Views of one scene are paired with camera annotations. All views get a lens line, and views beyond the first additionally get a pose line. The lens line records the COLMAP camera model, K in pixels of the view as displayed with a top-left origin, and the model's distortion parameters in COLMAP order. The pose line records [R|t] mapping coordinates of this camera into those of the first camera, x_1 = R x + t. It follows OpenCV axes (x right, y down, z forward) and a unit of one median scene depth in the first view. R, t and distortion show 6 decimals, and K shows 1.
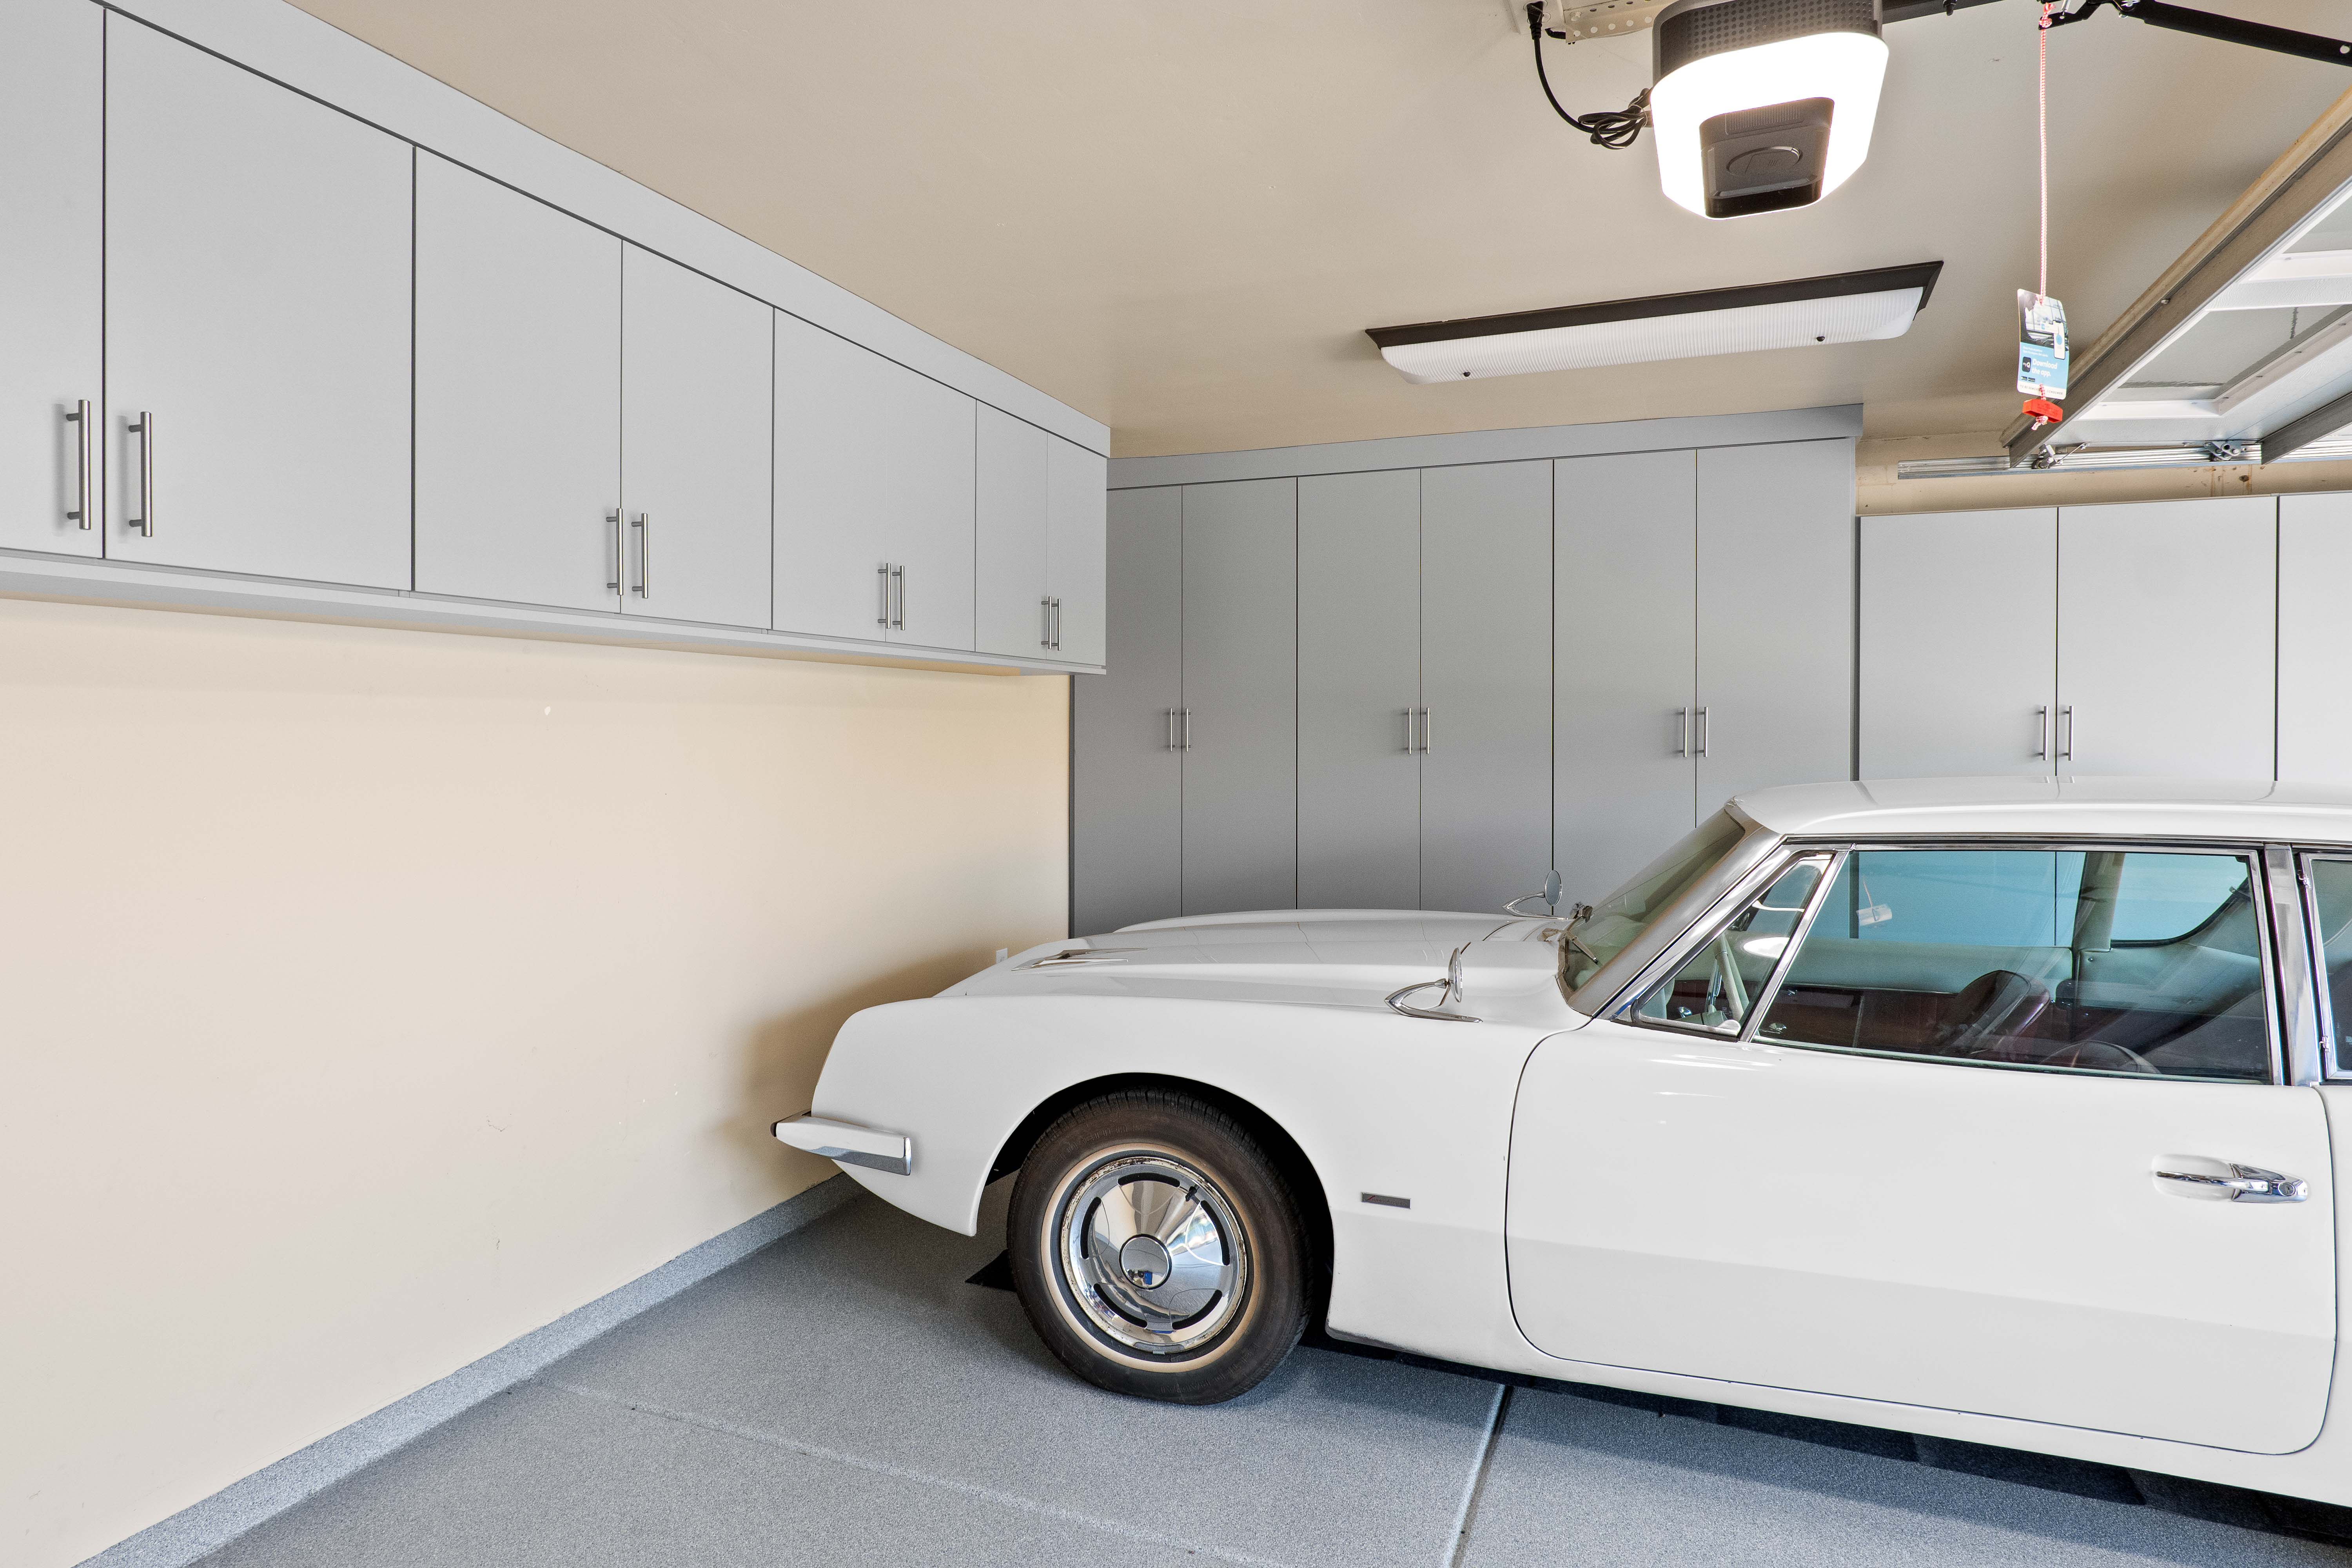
lens RADIAL K [[1361.9, 0, 1151.9], [0, 1361.9, 729.6], [0, 0, 1]] dist [0.001673, 0.001160]
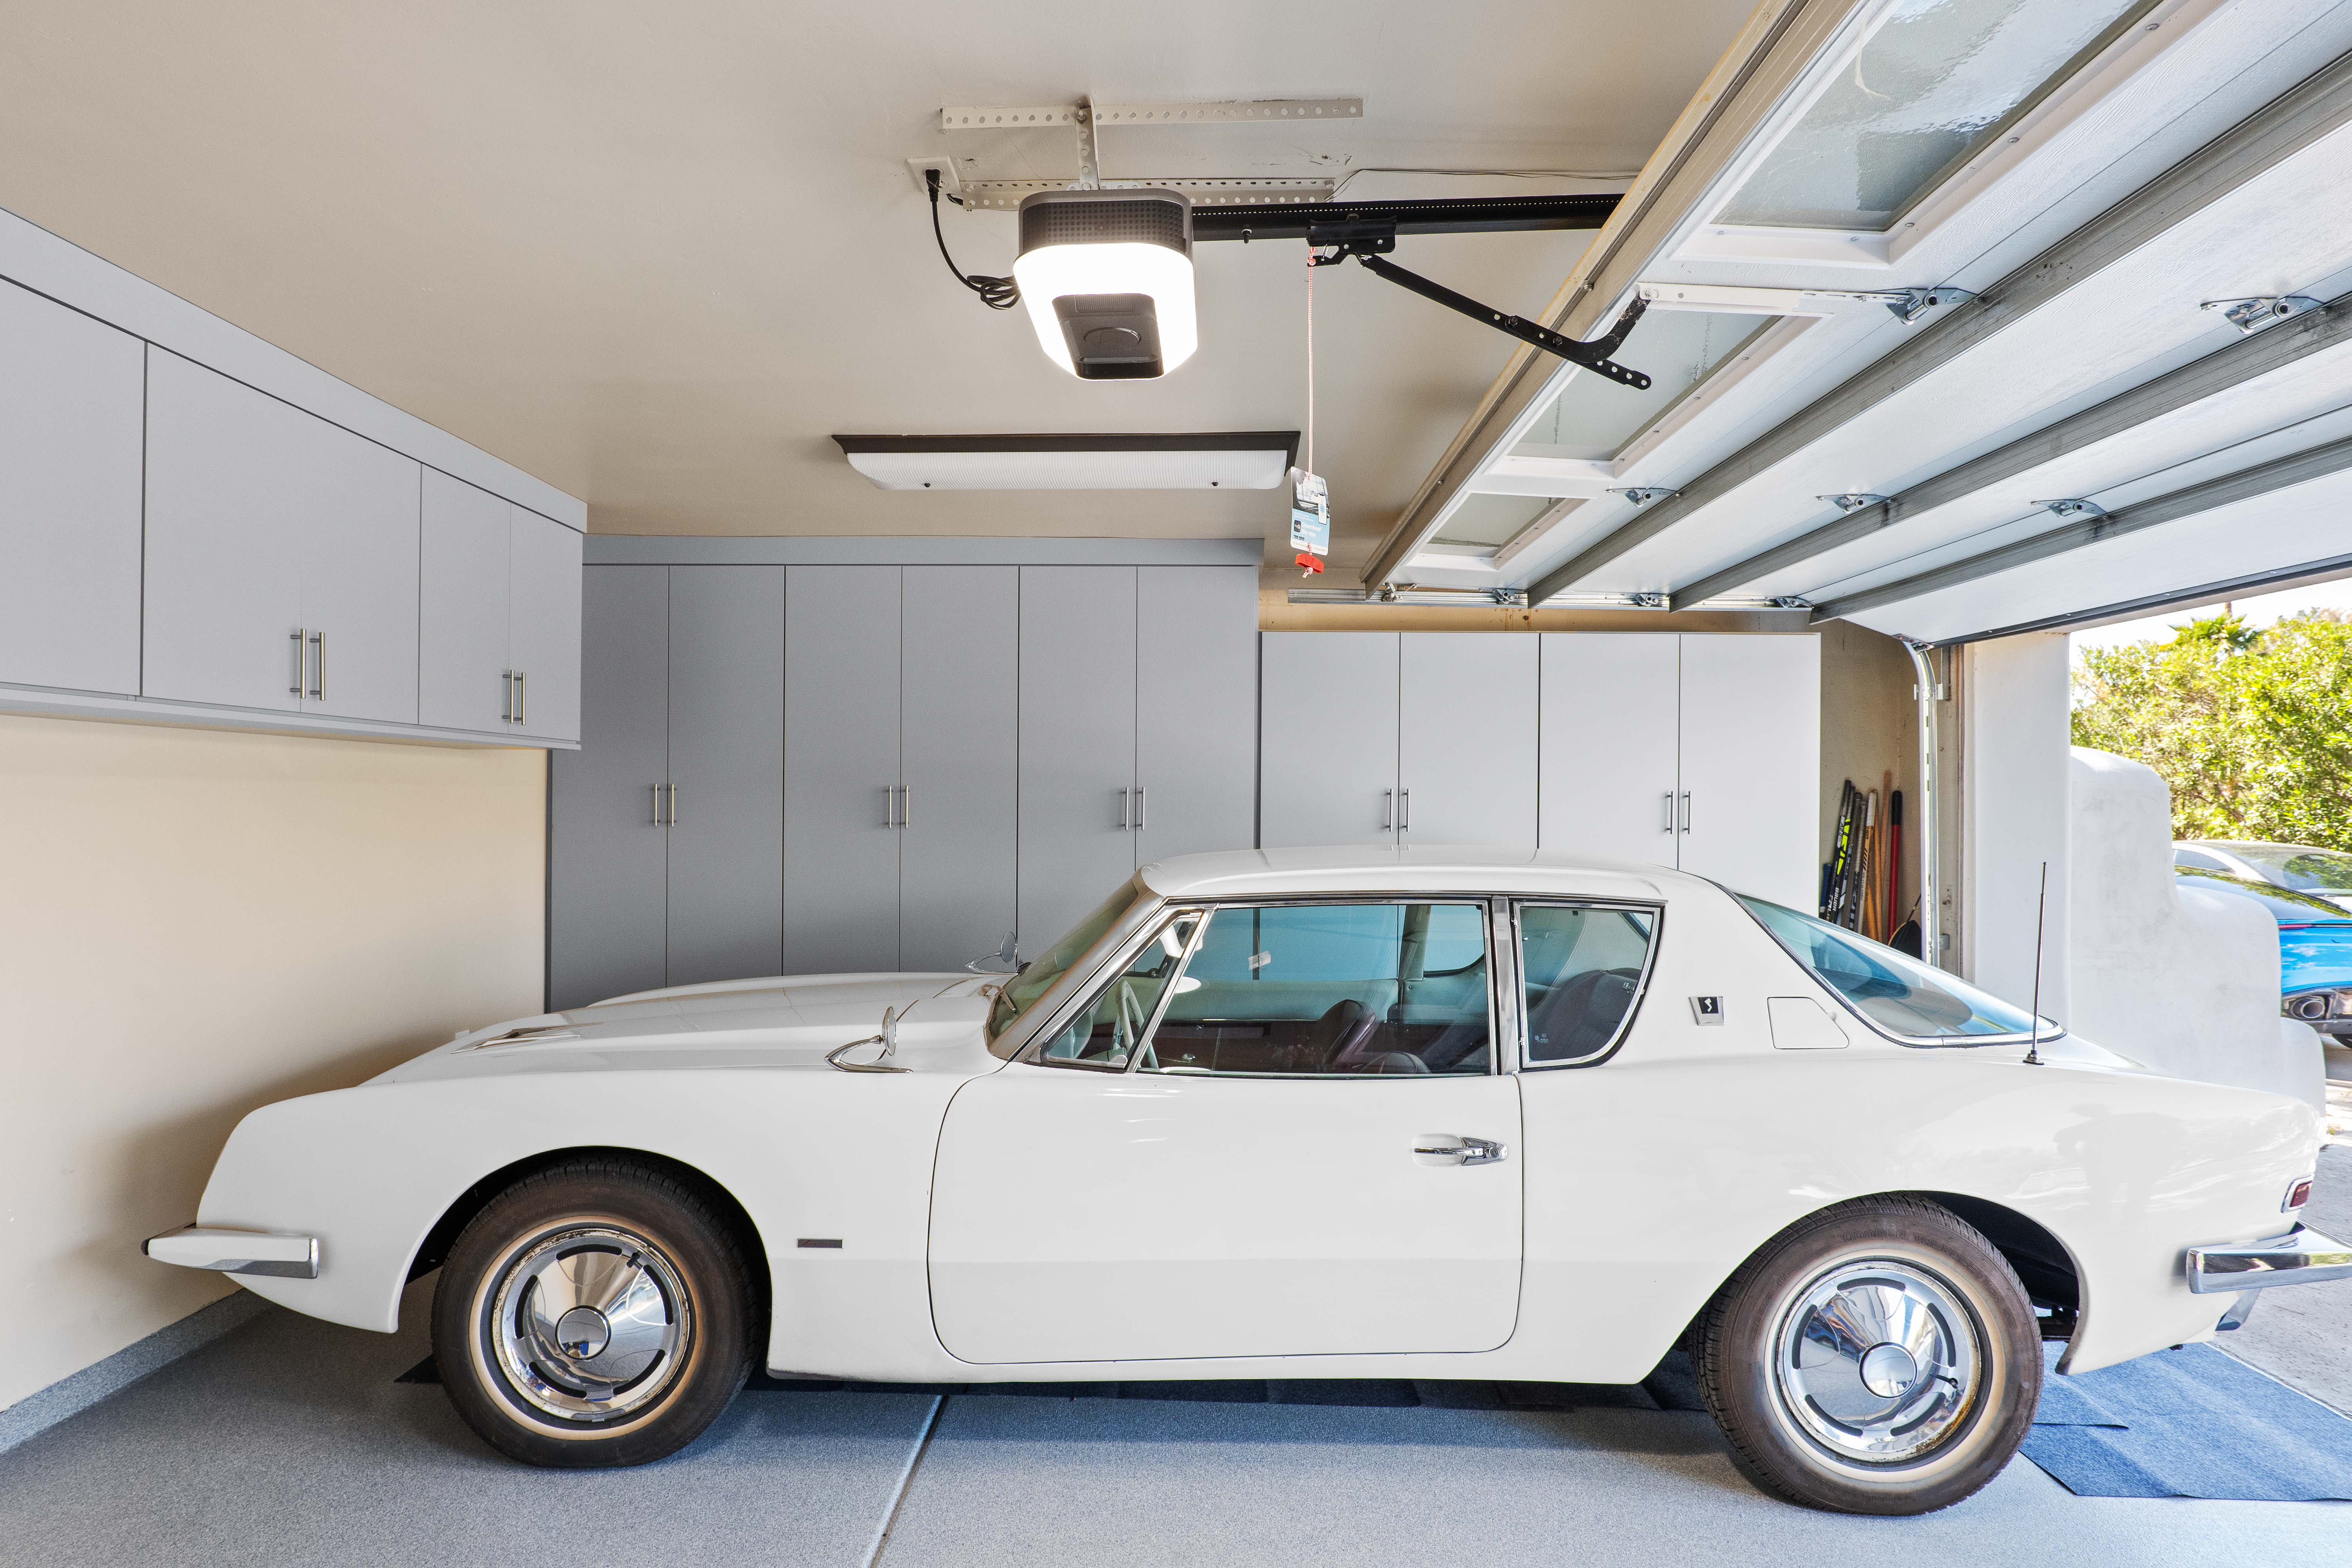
lens RADIAL K [[1266.2, 0, 1175.8], [0, 1266.2, 798.5], [0, 0, 1]] dist [-0.001181, 0.001415]
pose [[0.932593, 0.004292, 0.360904, 0.061966], [-0.003311, 0.999989, -0.003337, -0.004909], [-0.360914, 0.001917, 0.932597, -0.036440]]
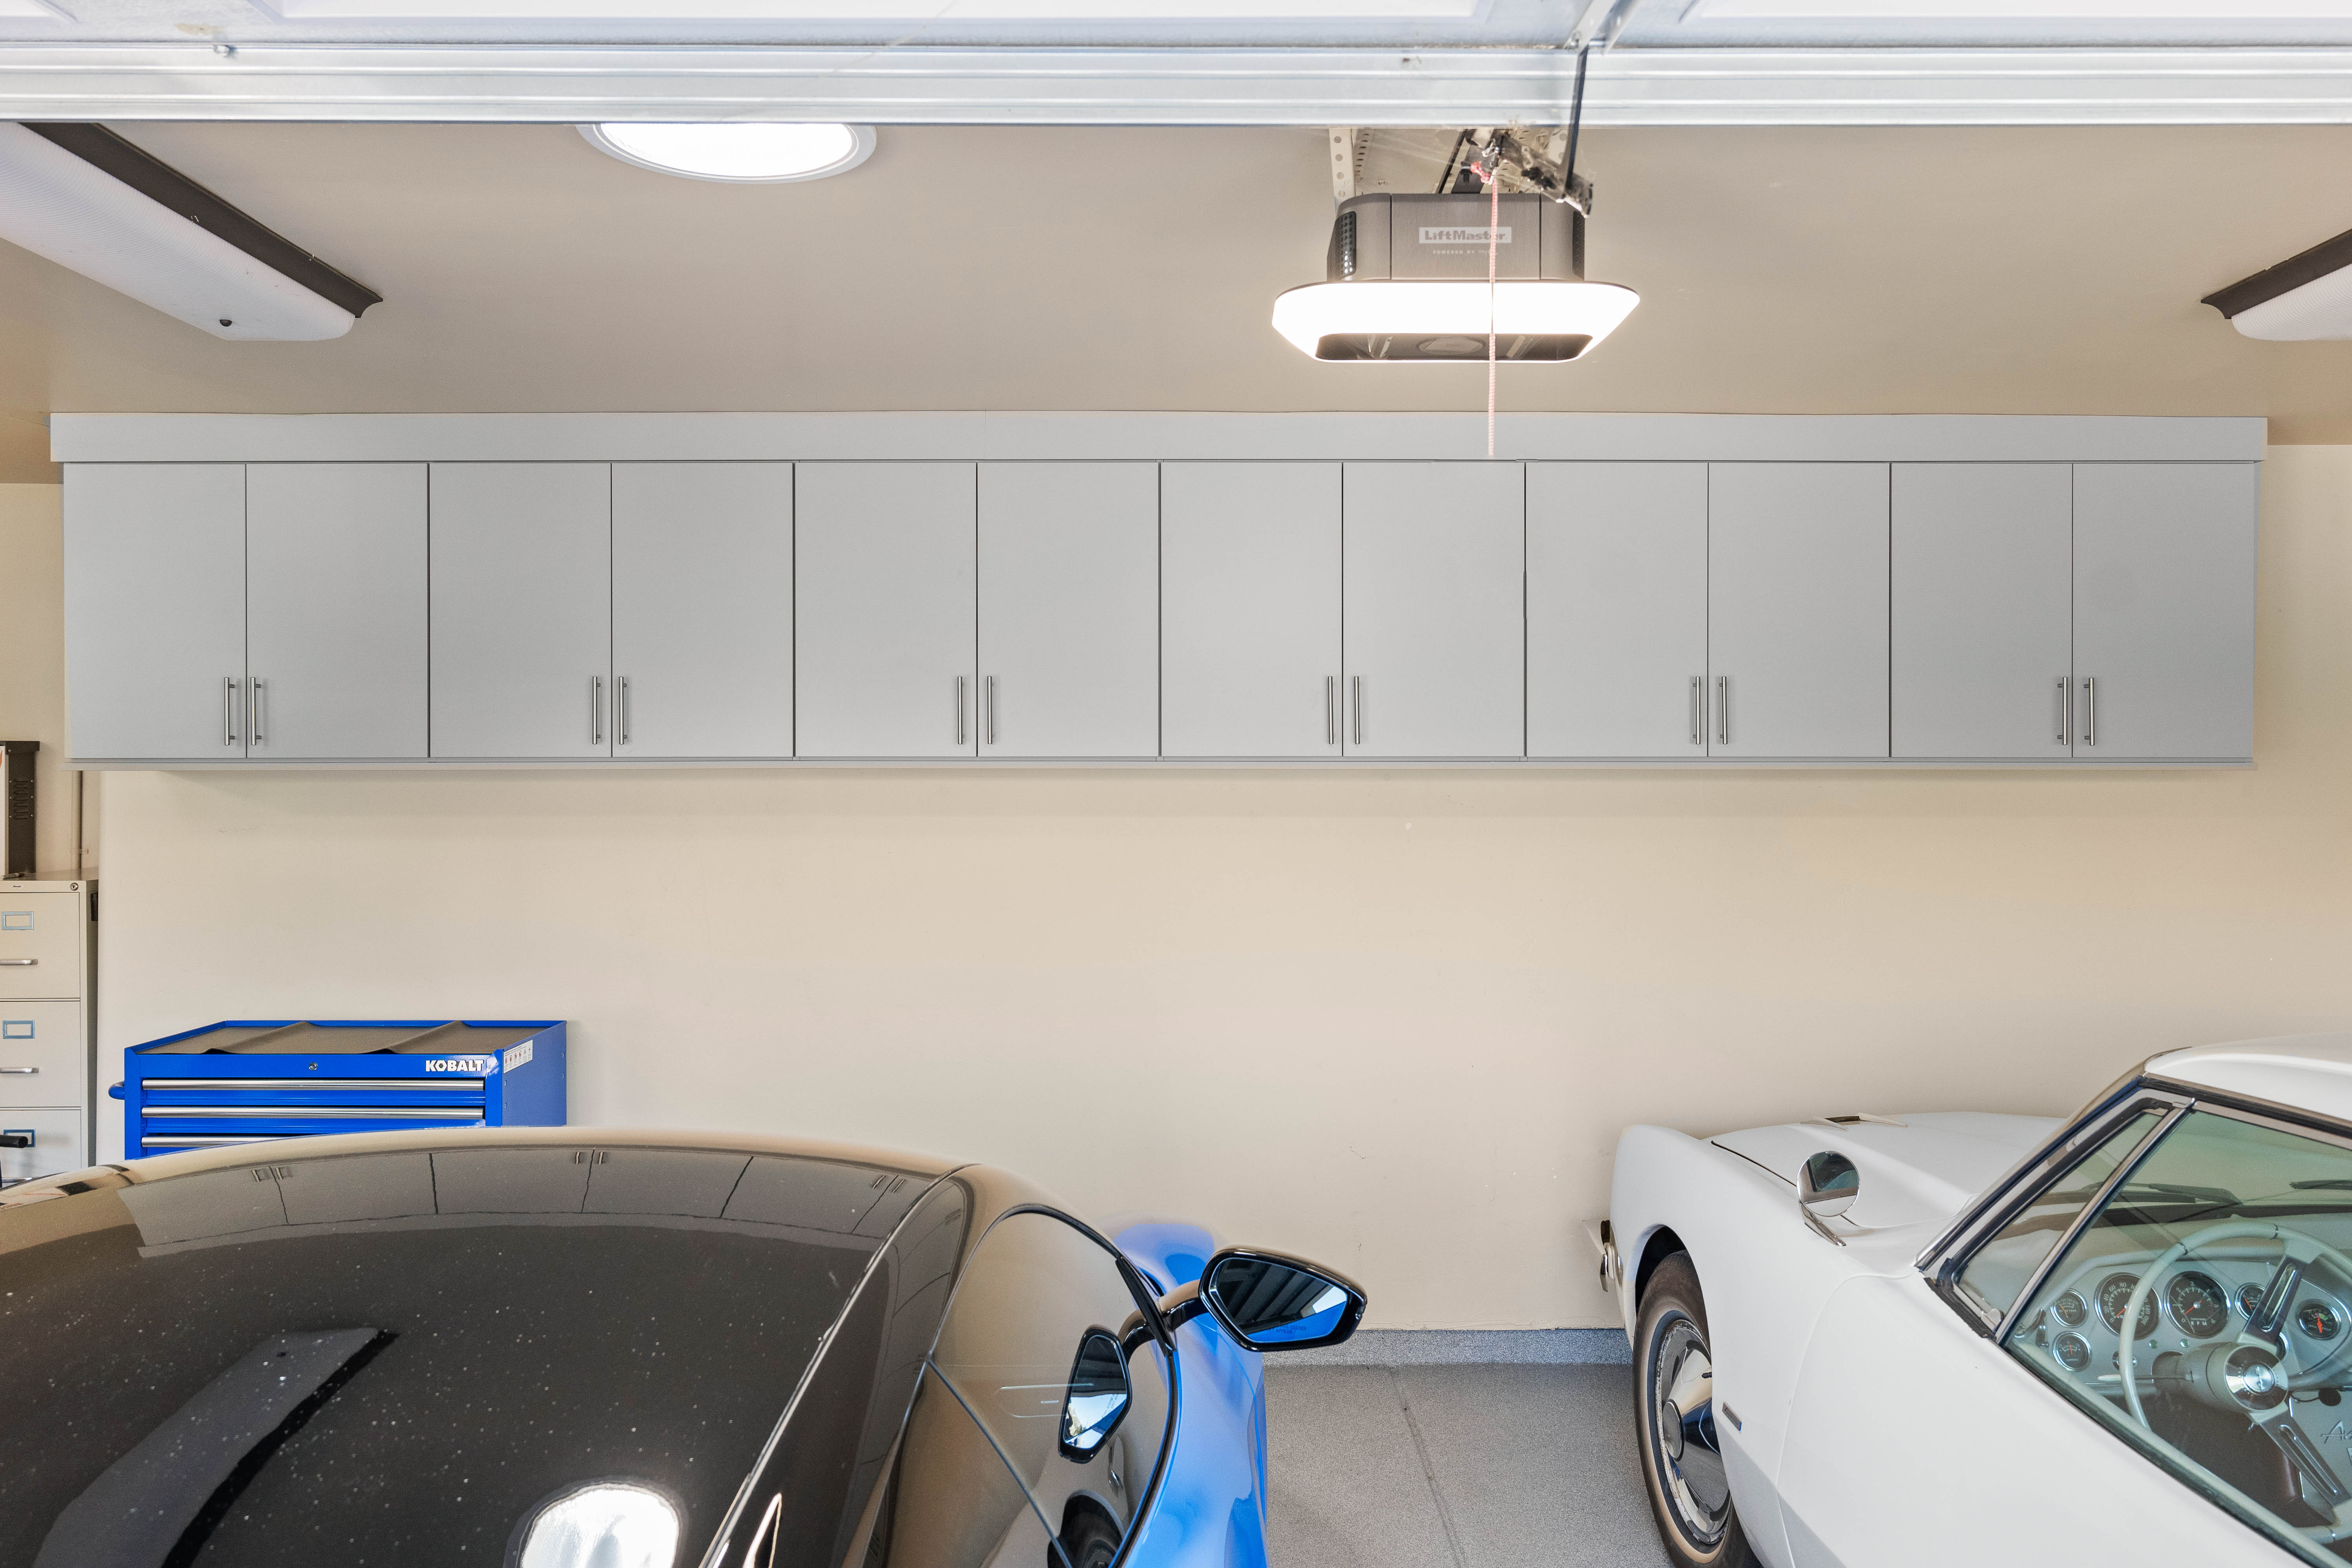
lens RADIAL K [[1793.9, 0, 1165.7], [0, 1793.9, 772.8], [0, 0, 1]] dist [0.003427, 0.000344]
pose [[0.380389, -0.002061, -0.924824, 0.975199], [0.004158, 0.999991, -0.000519, -0.063463], [0.924817, -0.003648, 0.380394, 0.192348]]
